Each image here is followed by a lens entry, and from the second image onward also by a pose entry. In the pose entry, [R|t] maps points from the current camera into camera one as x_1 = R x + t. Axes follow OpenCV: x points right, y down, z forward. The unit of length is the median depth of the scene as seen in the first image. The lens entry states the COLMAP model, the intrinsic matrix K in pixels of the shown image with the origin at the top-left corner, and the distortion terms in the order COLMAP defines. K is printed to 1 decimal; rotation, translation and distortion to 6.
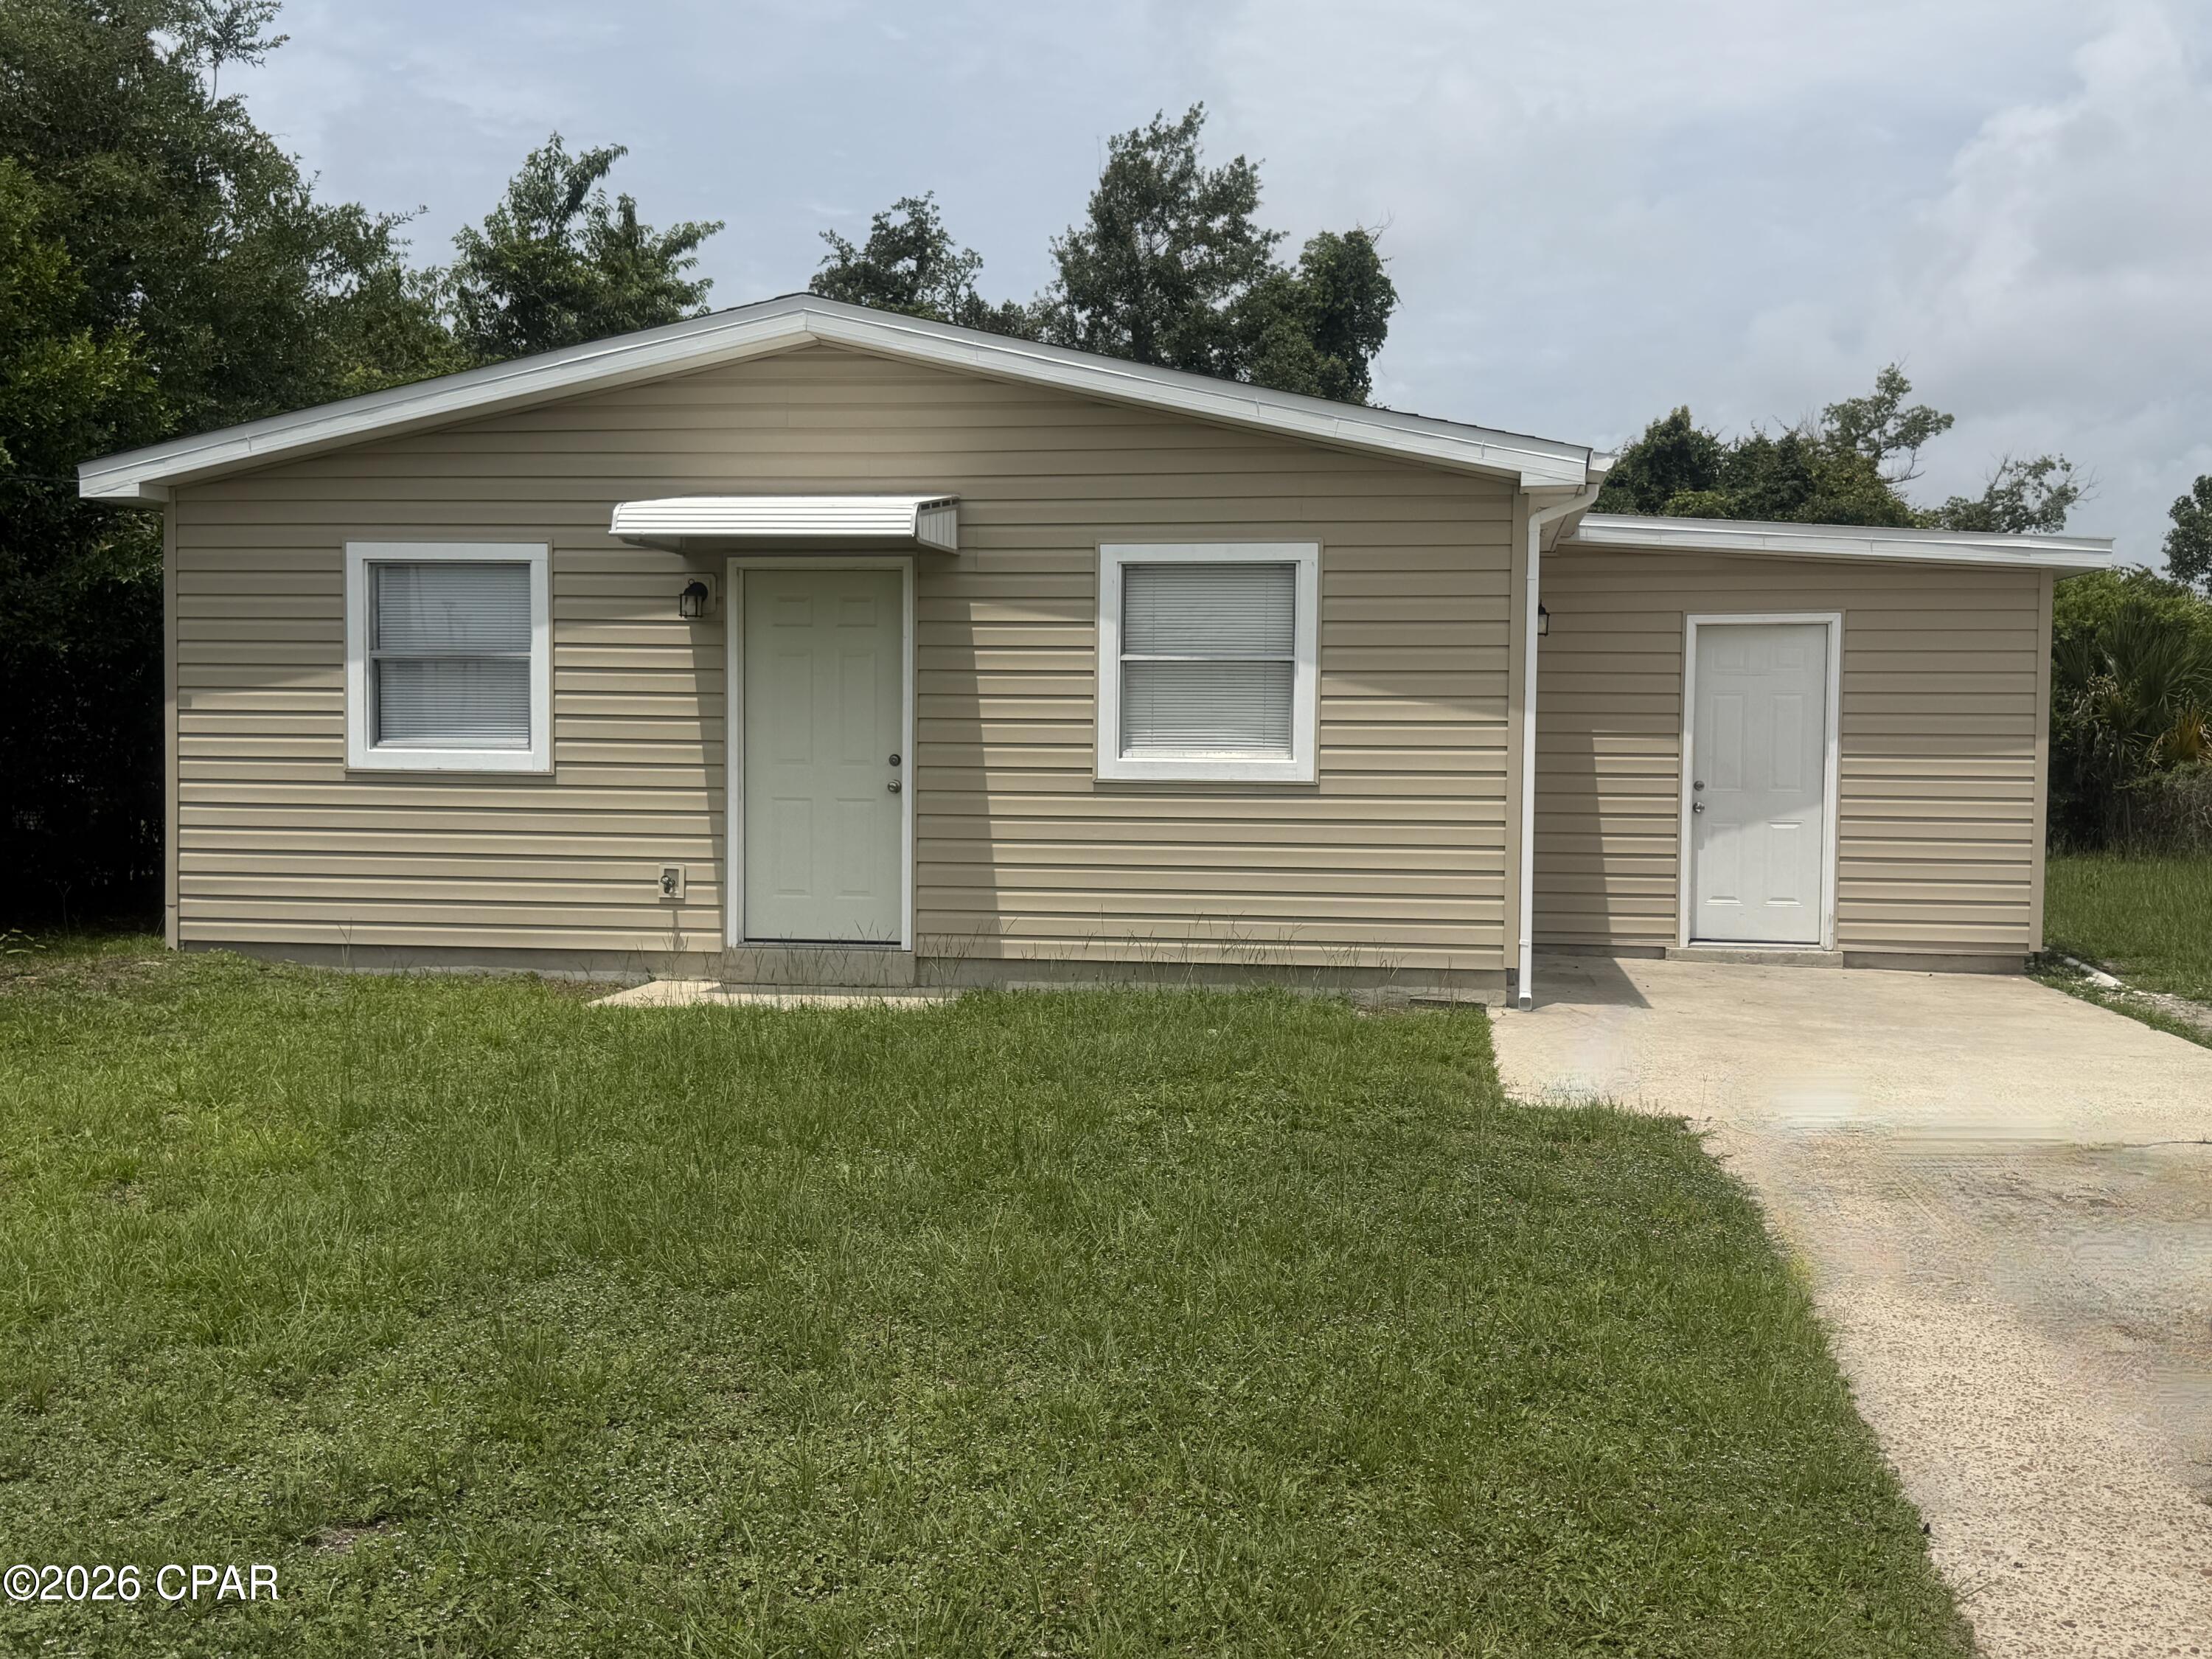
lens RADIAL K [[2262.5, 0, 1109.9], [0, 2262.5, 845.0], [0, 0, 1]] dist [0.081476, 0.000000]
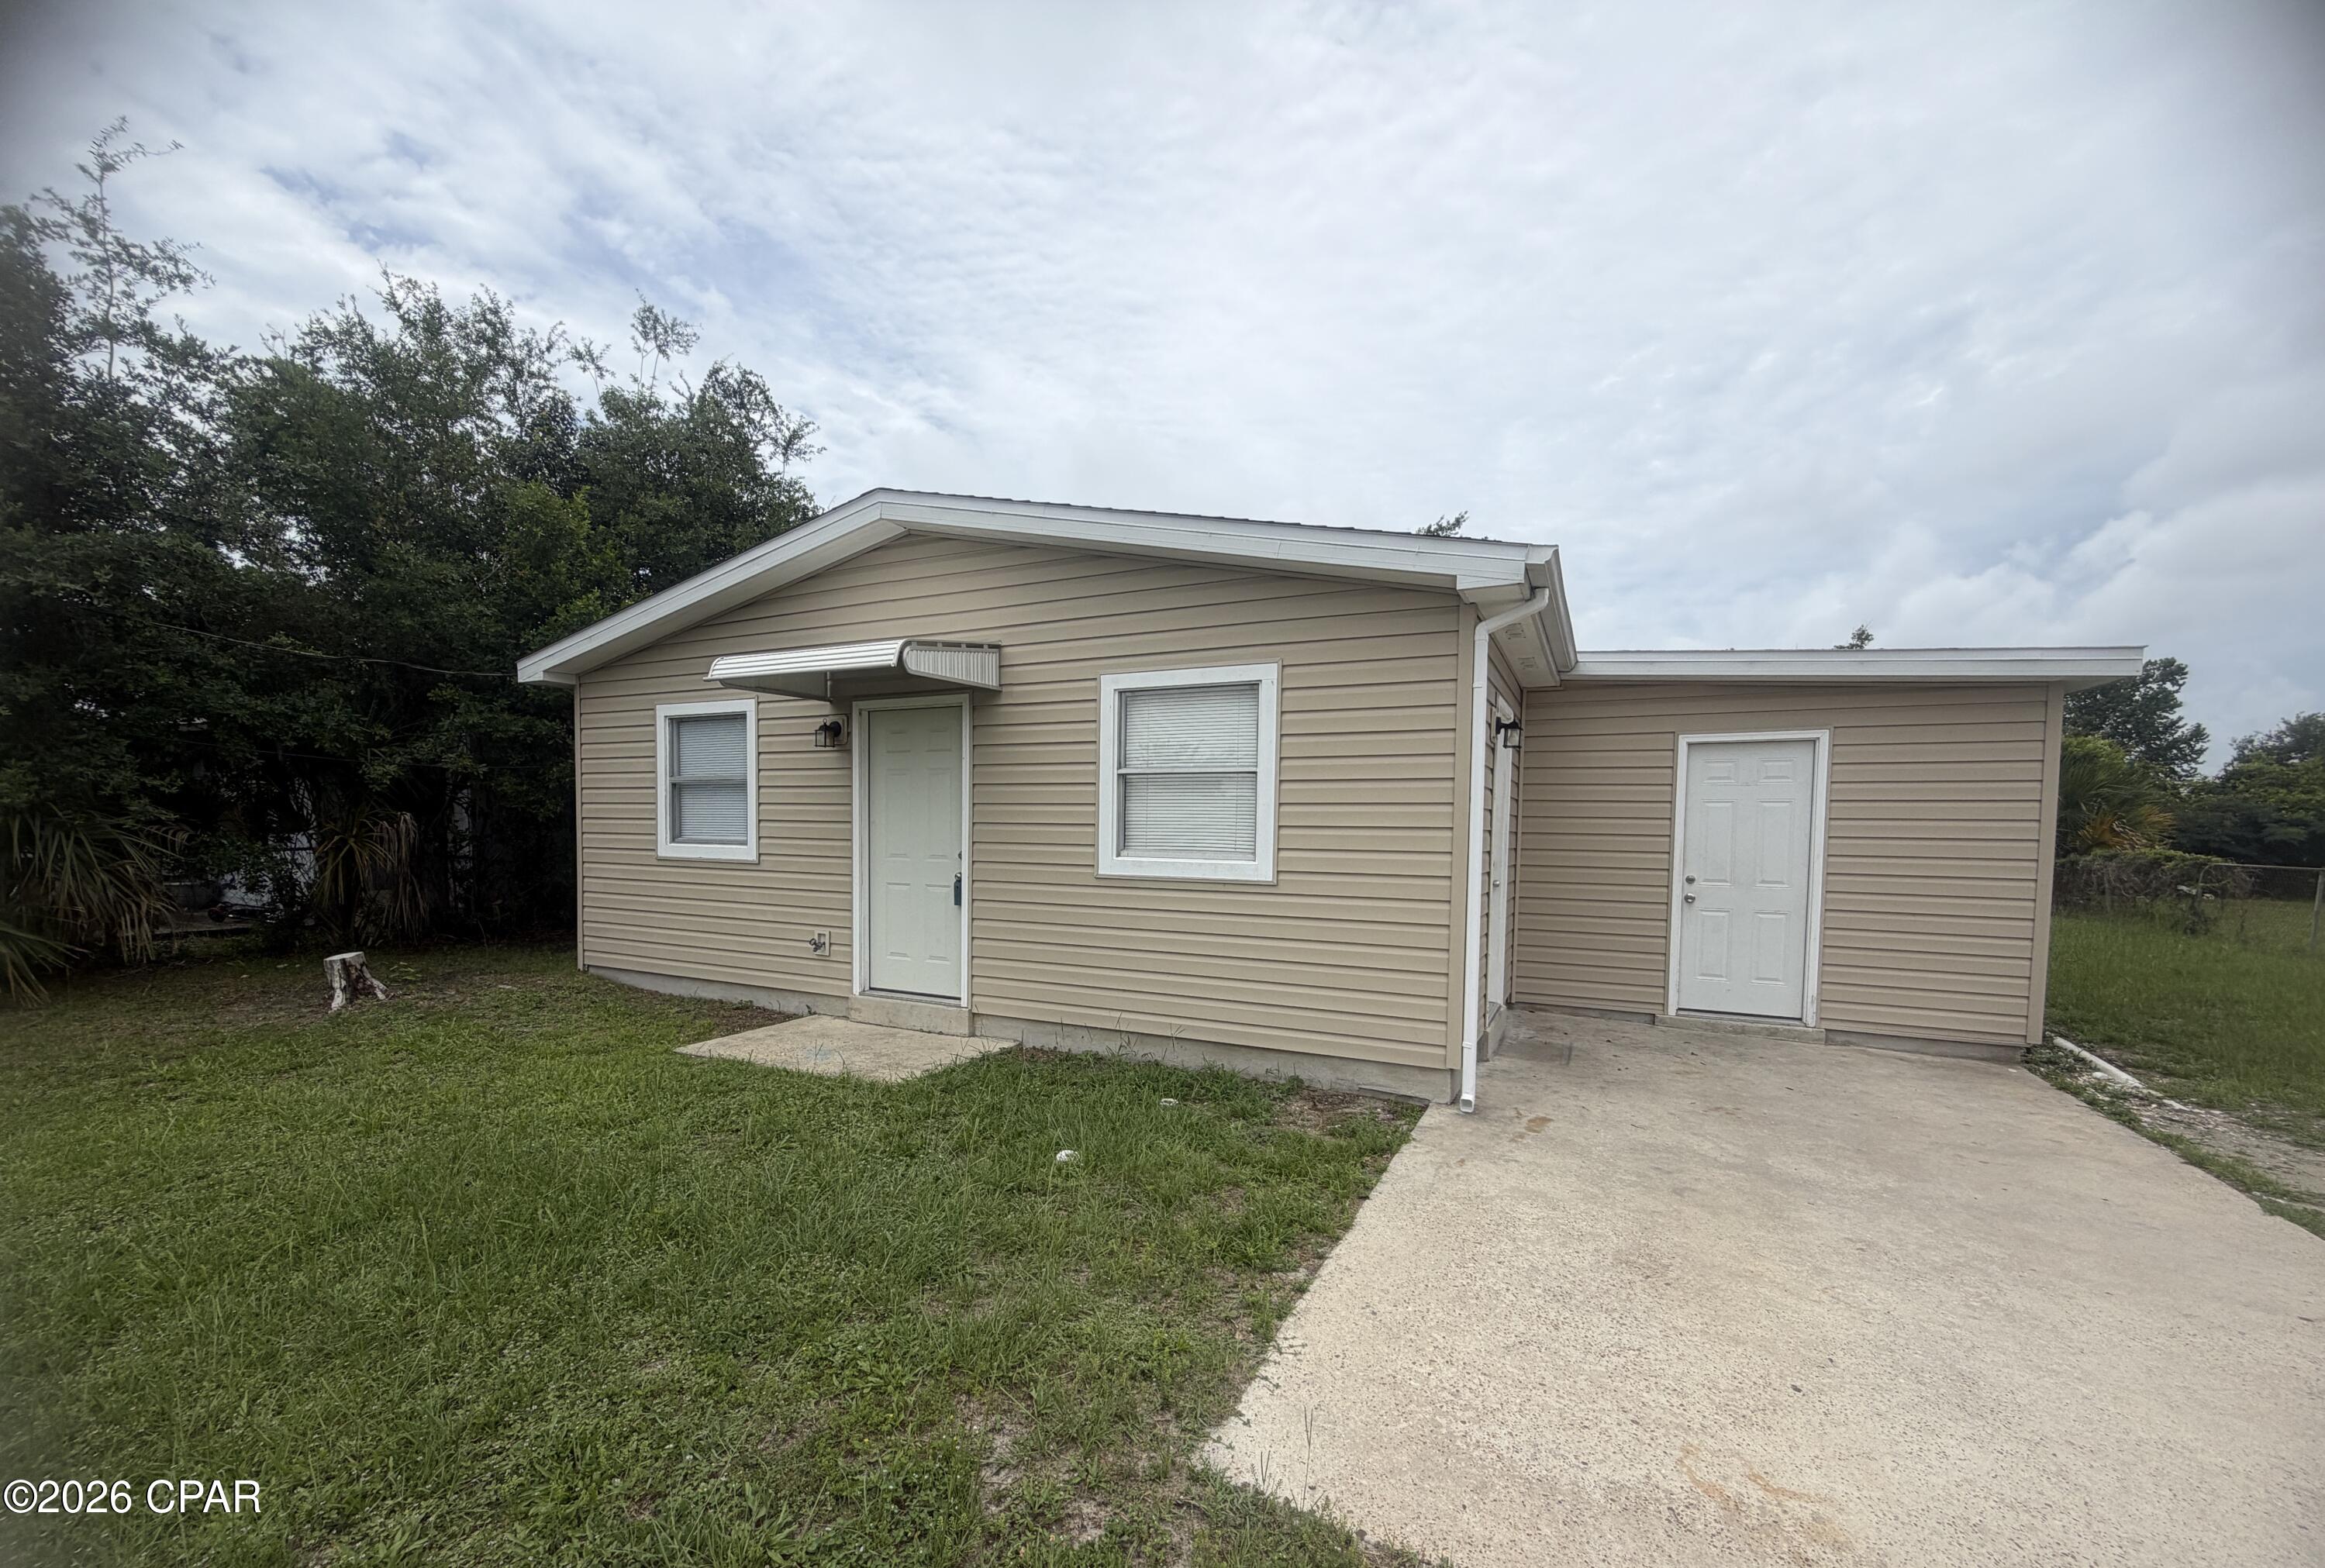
lens RADIAL K [[966.8, 0, 1140.7], [0, 966.8, 870.3], [0, 0, 1]] dist [0.001007, 0.001428]
pose [[0.954278, 0.015898, -0.298499, 0.164924], [-0.015818, 0.999871, 0.002686, -0.032926], [0.298503, 0.002158, 0.954406, 0.523056]]
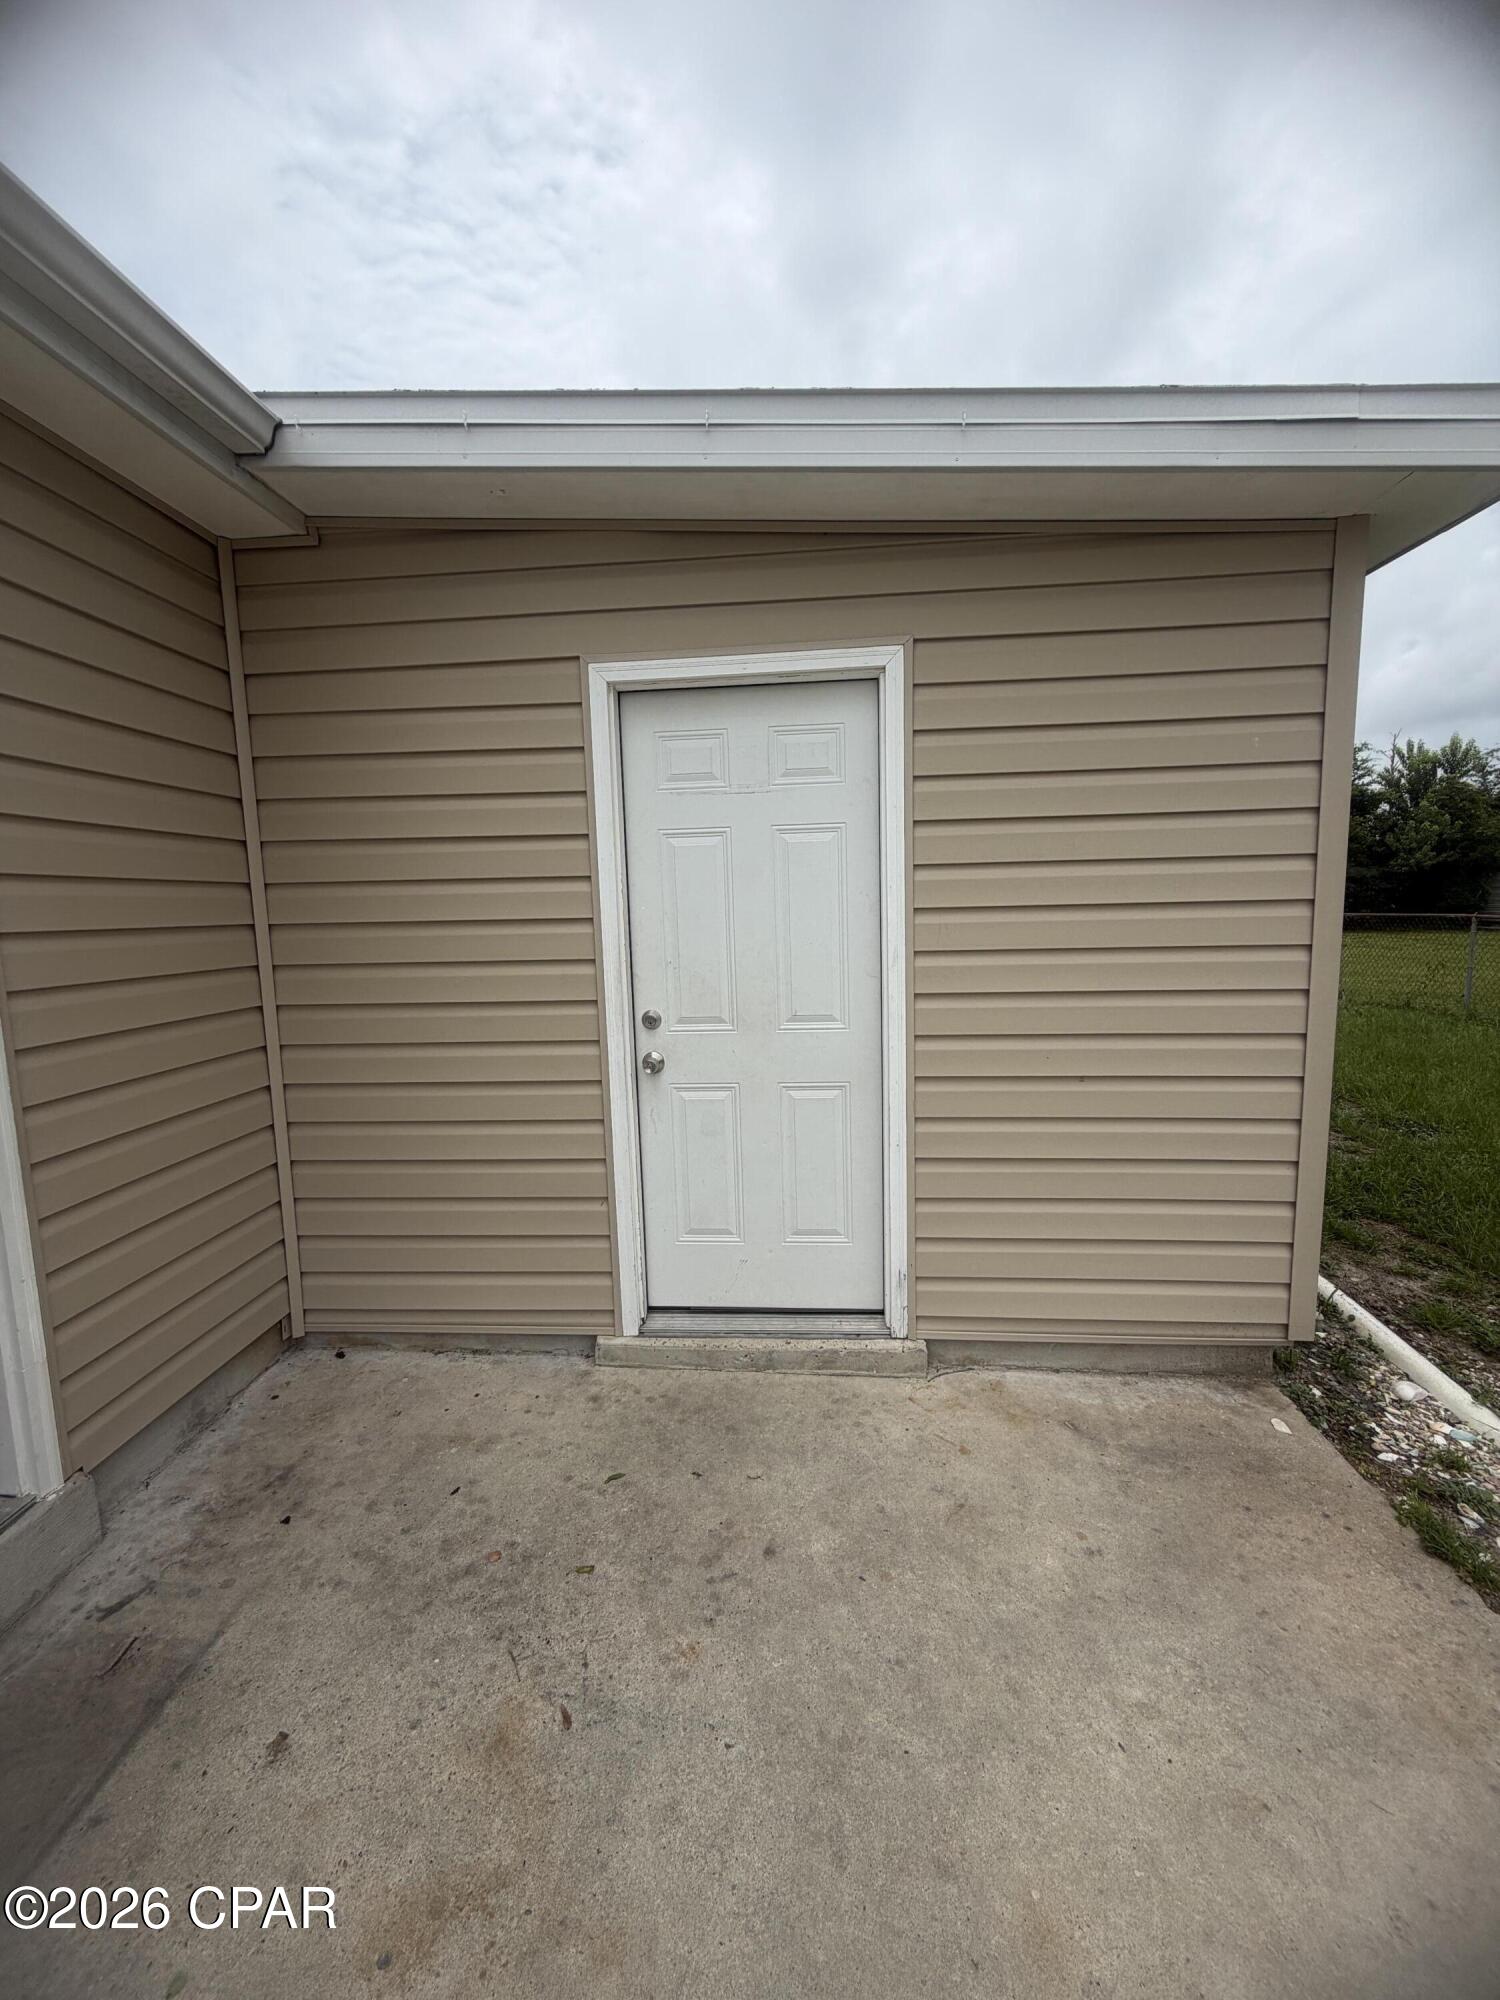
lens RADIAL K [[793.9, 0, 748.2], [0, 793.9, 992.6], [0, 0, 1]] dist [-0.002677, -0.000253]
pose [[0.995876, -0.046701, 0.077778, 0.322167], [0.041316, 0.996729, 0.069457, -0.051883], [-0.080767, -0.065957, 0.994548, 0.988590]]
